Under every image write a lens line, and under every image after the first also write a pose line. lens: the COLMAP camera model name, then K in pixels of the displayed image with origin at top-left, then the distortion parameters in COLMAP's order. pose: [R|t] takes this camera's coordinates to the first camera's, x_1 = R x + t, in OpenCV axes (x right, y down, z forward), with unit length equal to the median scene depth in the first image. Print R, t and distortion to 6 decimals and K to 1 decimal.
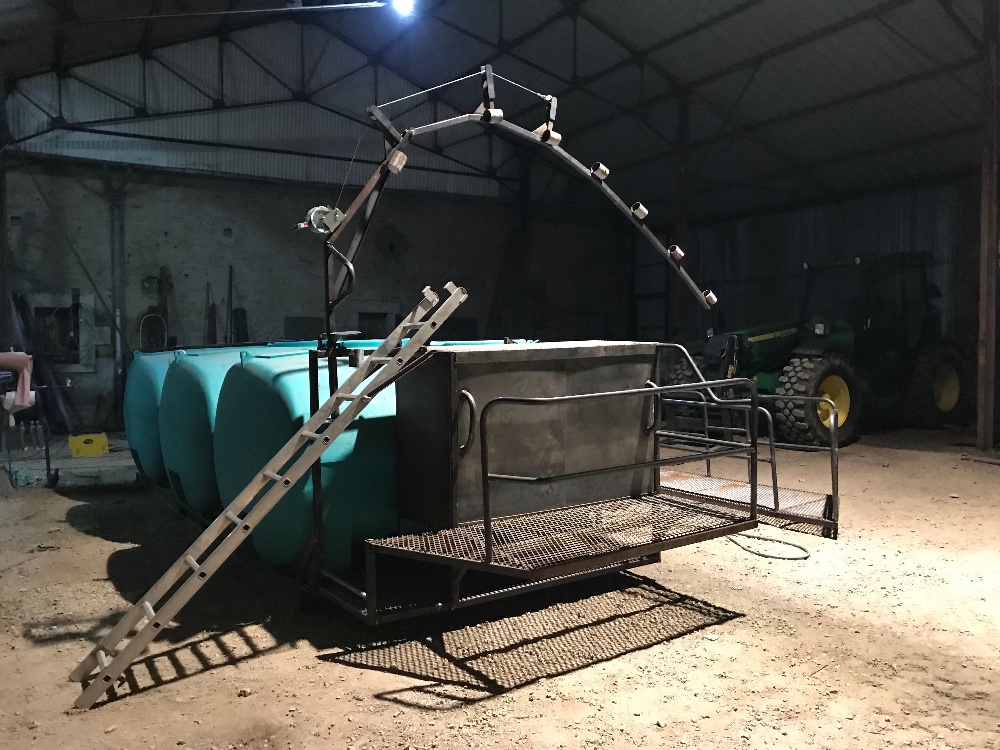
lens RADIAL K [[798.7, 0, 500.0], [0, 798.7, 375.0], [0, 0, 1]] dist [0.014446, 0.002073]
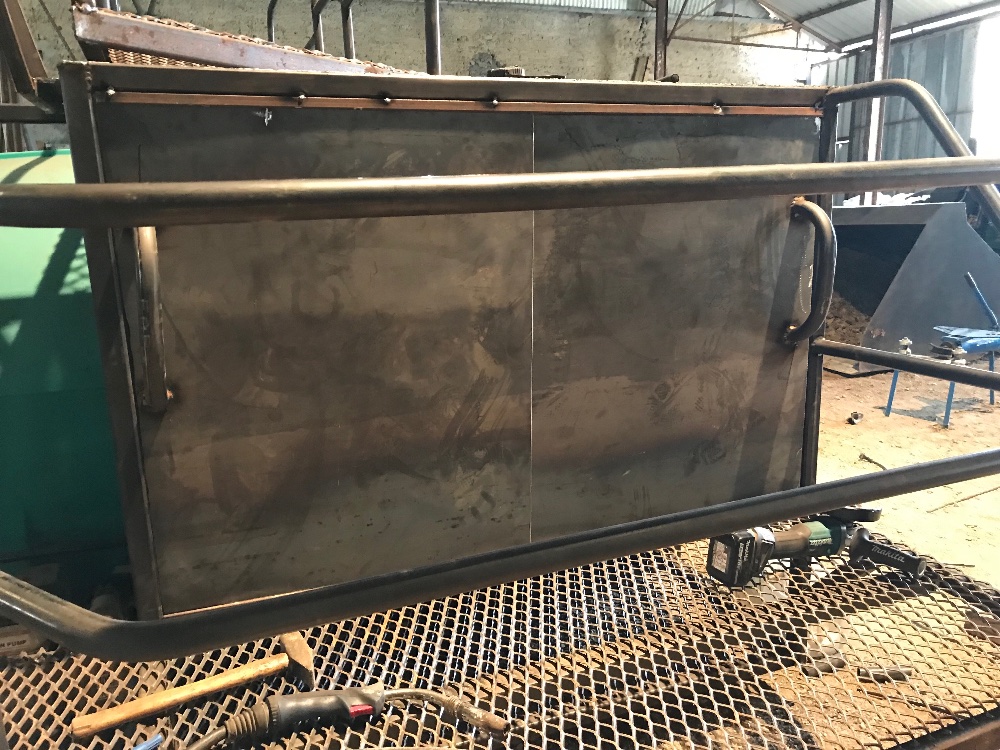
lens RADIAL K [[798.7, 0, 500.0], [0, 798.7, 375.0], [0, 0, 1]] dist [0.014446, 0.002073]
pose [[0.980974, 0.033296, -0.191265, 0.042978], [-0.002816, 0.987520, 0.157467, 0.010113], [0.194121, -0.153933, 0.968825, 0.212299]]
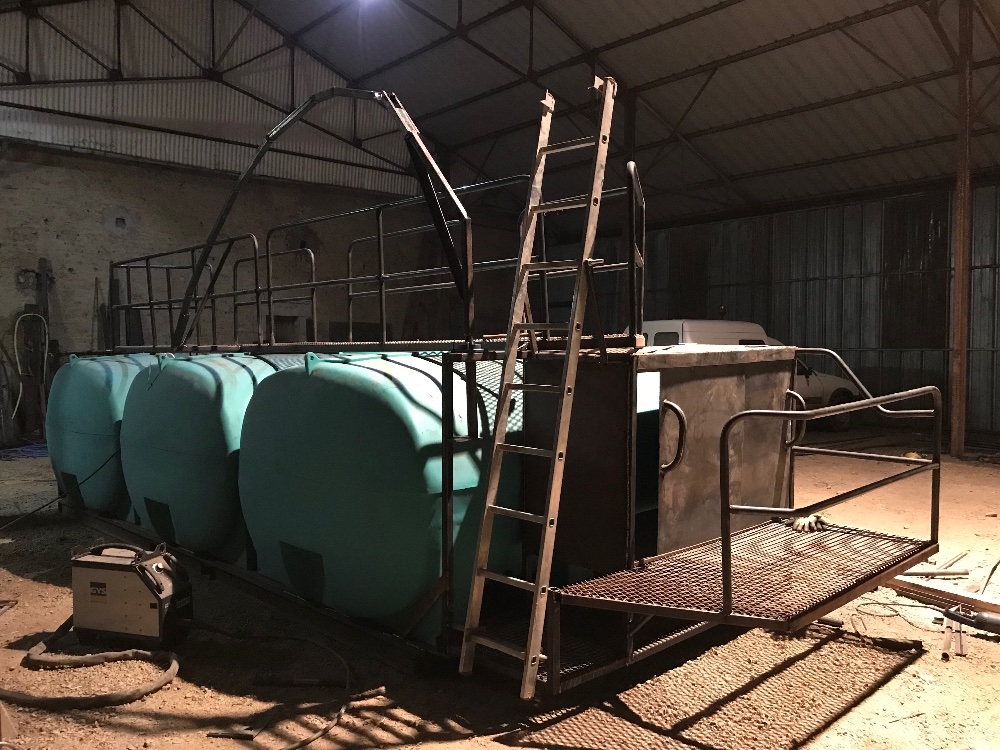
lens RADIAL K [[801.3, 0, 500.0], [0, 801.3, 375.0], [0, 0, 1]] dist [0.025030, 0.009637]
pose [[0.983299, -0.000187, 0.181998, -0.103176], [0.001889, 0.999956, -0.009178, -0.000949], [-0.181988, 0.009368, 0.983256, 0.058069]]
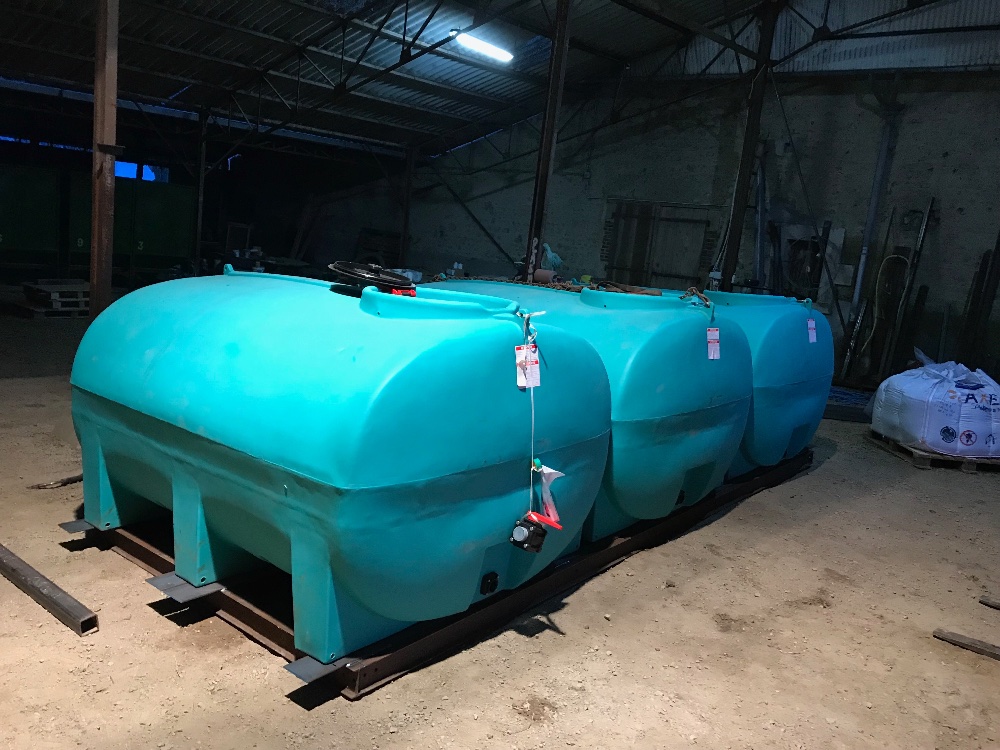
lens RADIAL K [[835.7, 0, 500.0], [0, 835.7, 375.0], [0, 0, 1]] dist [-0.012262, 0.003792]
pose [[0.328441, 0.200453, -0.923009, 0.255701], [-0.140750, 0.976697, 0.162029, -0.040947], [0.933978, 0.076697, 0.349001, 0.359797]]
